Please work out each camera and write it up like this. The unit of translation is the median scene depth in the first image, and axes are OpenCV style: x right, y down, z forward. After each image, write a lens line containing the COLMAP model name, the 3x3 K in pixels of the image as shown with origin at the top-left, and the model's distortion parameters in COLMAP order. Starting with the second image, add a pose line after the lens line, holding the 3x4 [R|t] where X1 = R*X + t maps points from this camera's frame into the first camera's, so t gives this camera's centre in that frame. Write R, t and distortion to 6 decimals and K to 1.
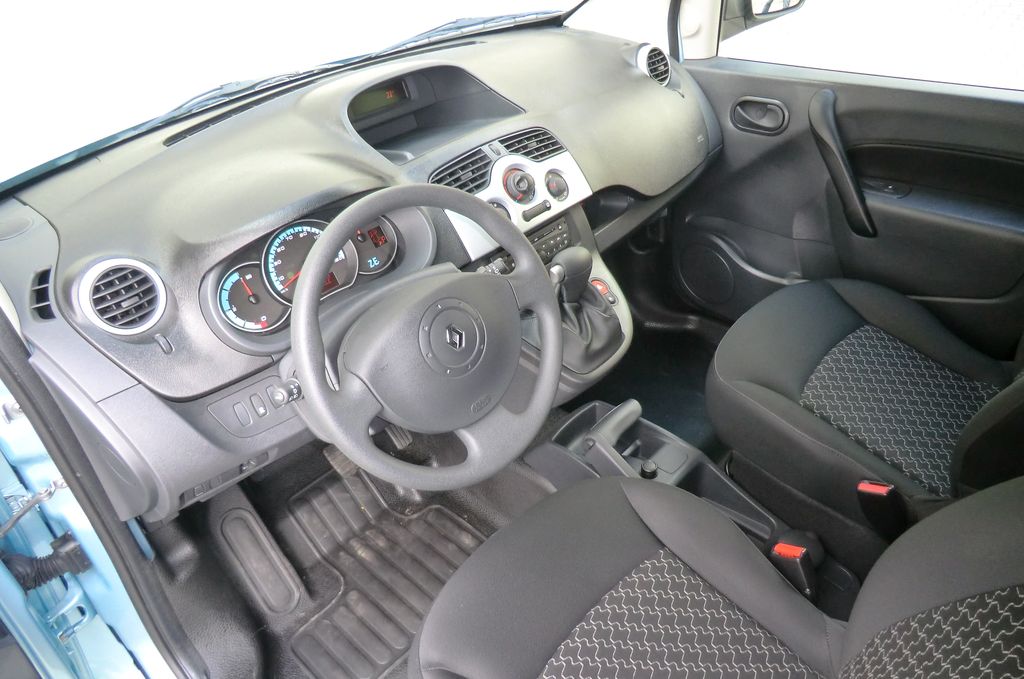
lens RADIAL K [[730.4, 0, 508.5], [0, 730.4, 344.7], [0, 0, 1]] dist [-0.068173, 0.101933]
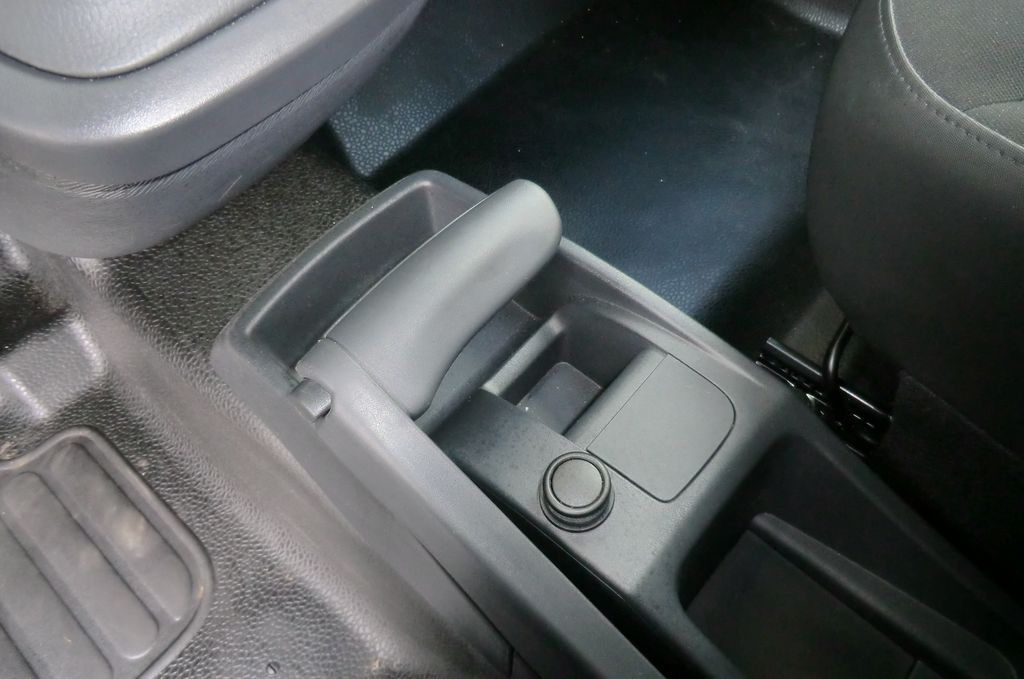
lens RADIAL K [[730.4, 0, 510.0], [0, 730.4, 339.4], [0, 0, 1]] dist [-0.068173, 0.101933]
pose [[0.999670, -0.023861, 0.009494, 0.169352], [0.018565, 0.926918, 0.374805, 0.034239], [-0.017743, -0.374505, 0.927055, 0.792557]]
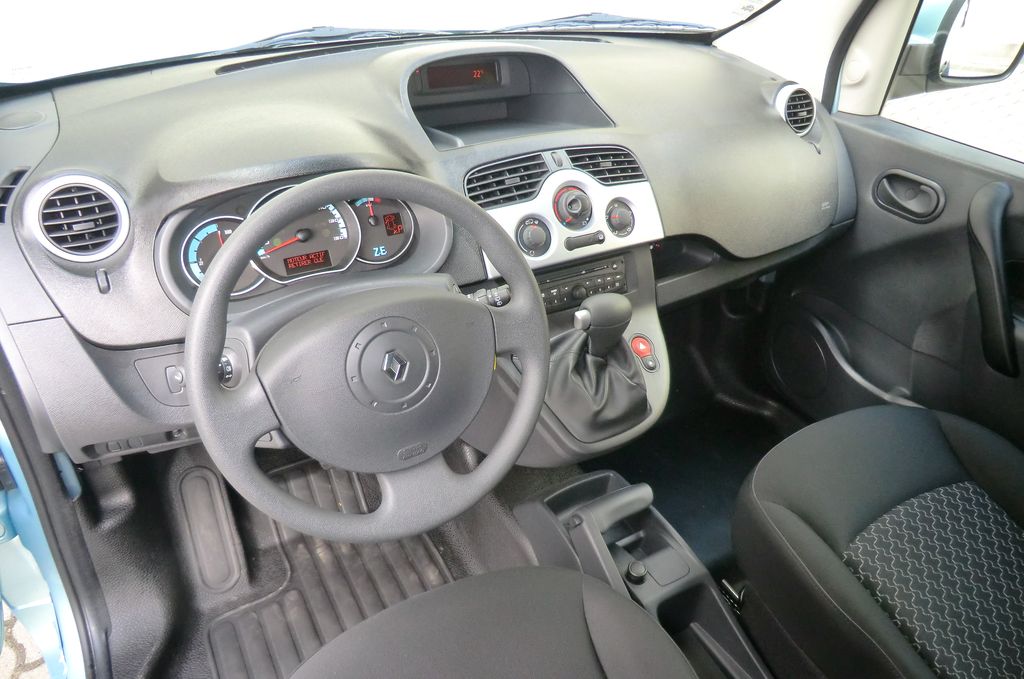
lens RADIAL K [[730.4, 0, 507.7], [0, 730.4, 341.0], [0, 0, 1]] dist [-0.068173, 0.101933]
pose [[0.948382, 0.271073, -0.164591, 0.117140], [-0.272279, 0.962091, 0.015630, -0.056957], [0.162589, 0.029991, 0.986238, 0.145899]]
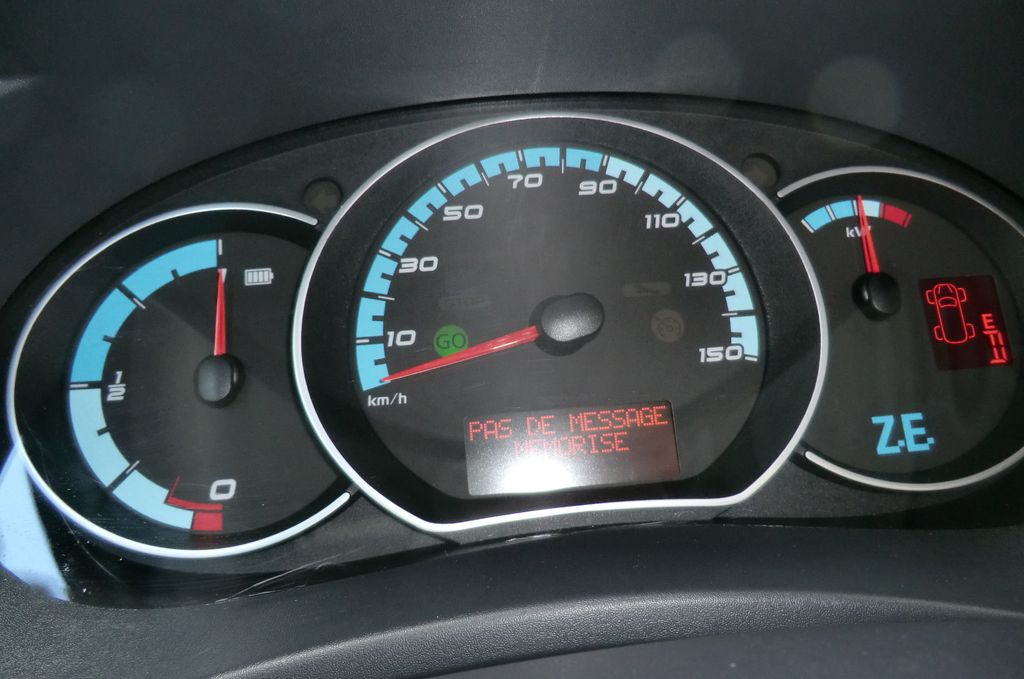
lens RADIAL K [[730.4, 0, 496.7], [0, 730.4, 339.9], [0, 0, 1]] dist [-0.068173, 0.101933]
pose [[0.754992, 0.248357, -0.606881, -0.137785], [-0.395233, 0.910848, -0.118939, -0.062553], [0.523238, 0.329657, 0.785843, 0.692244]]
